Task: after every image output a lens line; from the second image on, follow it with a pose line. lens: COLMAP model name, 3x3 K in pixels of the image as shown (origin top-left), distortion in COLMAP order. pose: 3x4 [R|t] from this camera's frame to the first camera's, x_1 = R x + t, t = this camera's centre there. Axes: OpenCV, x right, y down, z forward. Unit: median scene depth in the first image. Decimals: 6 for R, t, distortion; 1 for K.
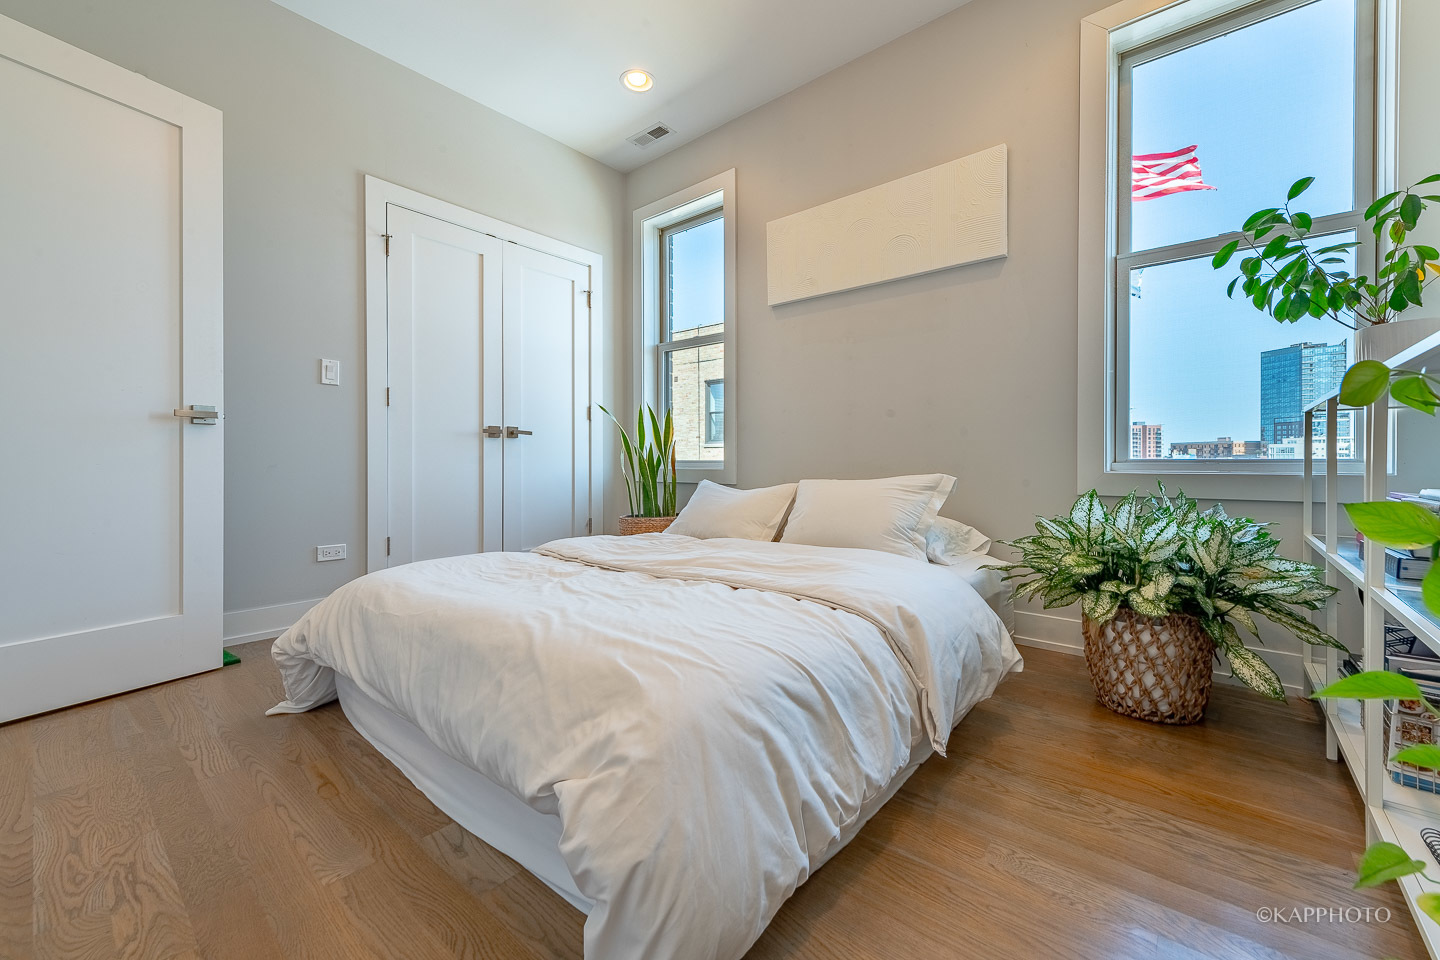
lens RADIAL K [[581.7, 0, 735.1], [0, 581.7, 464.4], [0, 0, 1]] dist [0.000761, -0.000244]
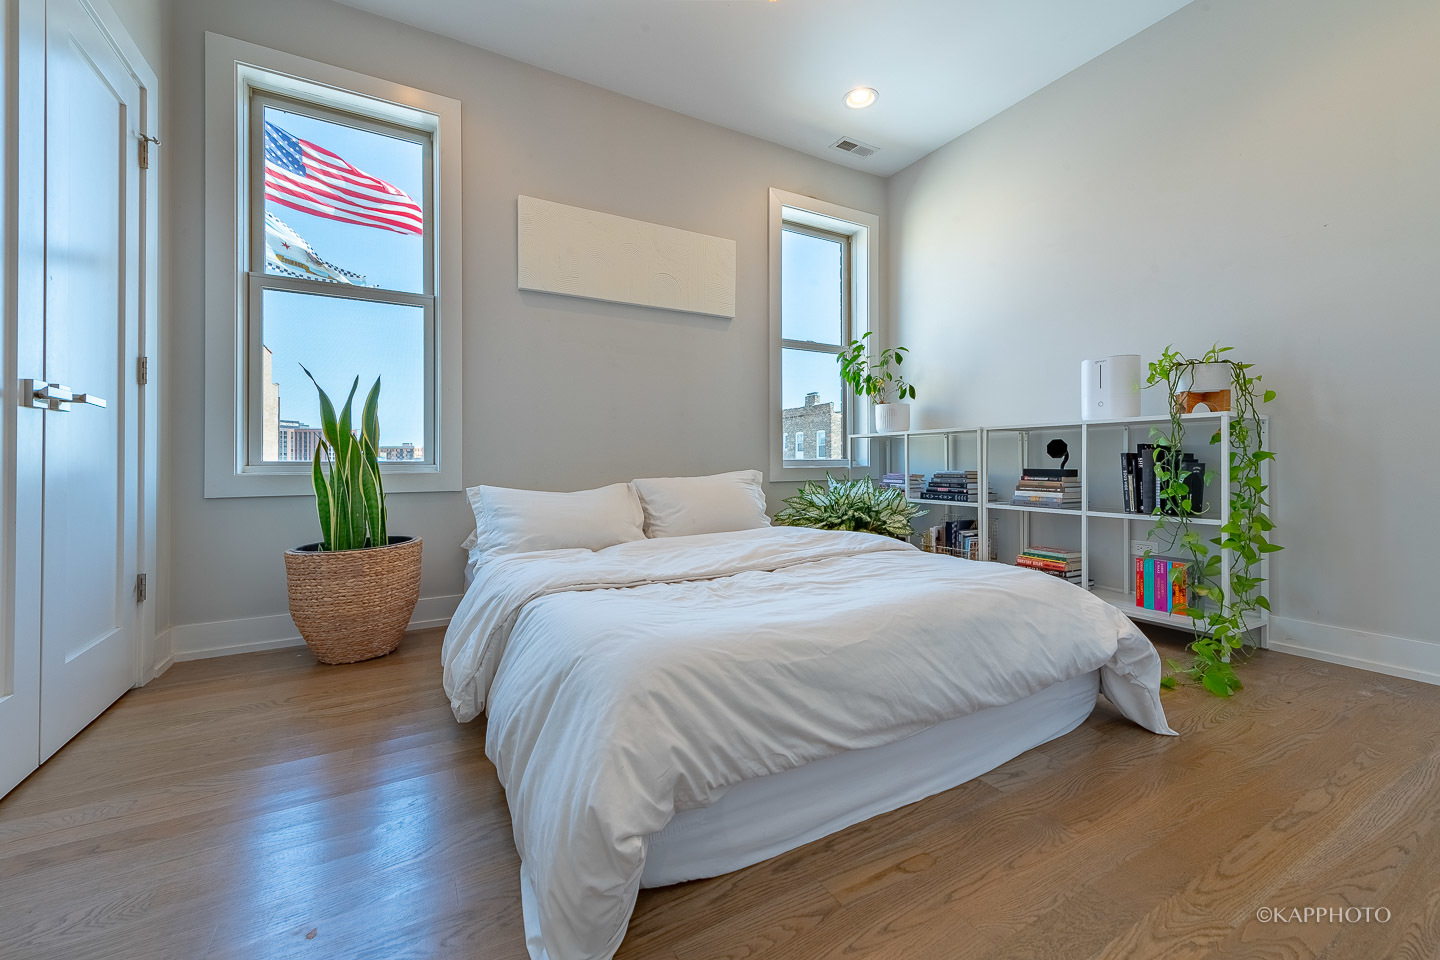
lens RADIAL K [[569.8, 0, 718.1], [0, 569.8, 456.4], [0, 0, 1]] dist [0.000915, -0.000110]
pose [[0.364799, 0.010146, 0.931031, -1.111027], [0.007110, 0.999881, -0.013683, 0.000626], [-0.931059, 0.011611, 0.364684, 0.689986]]
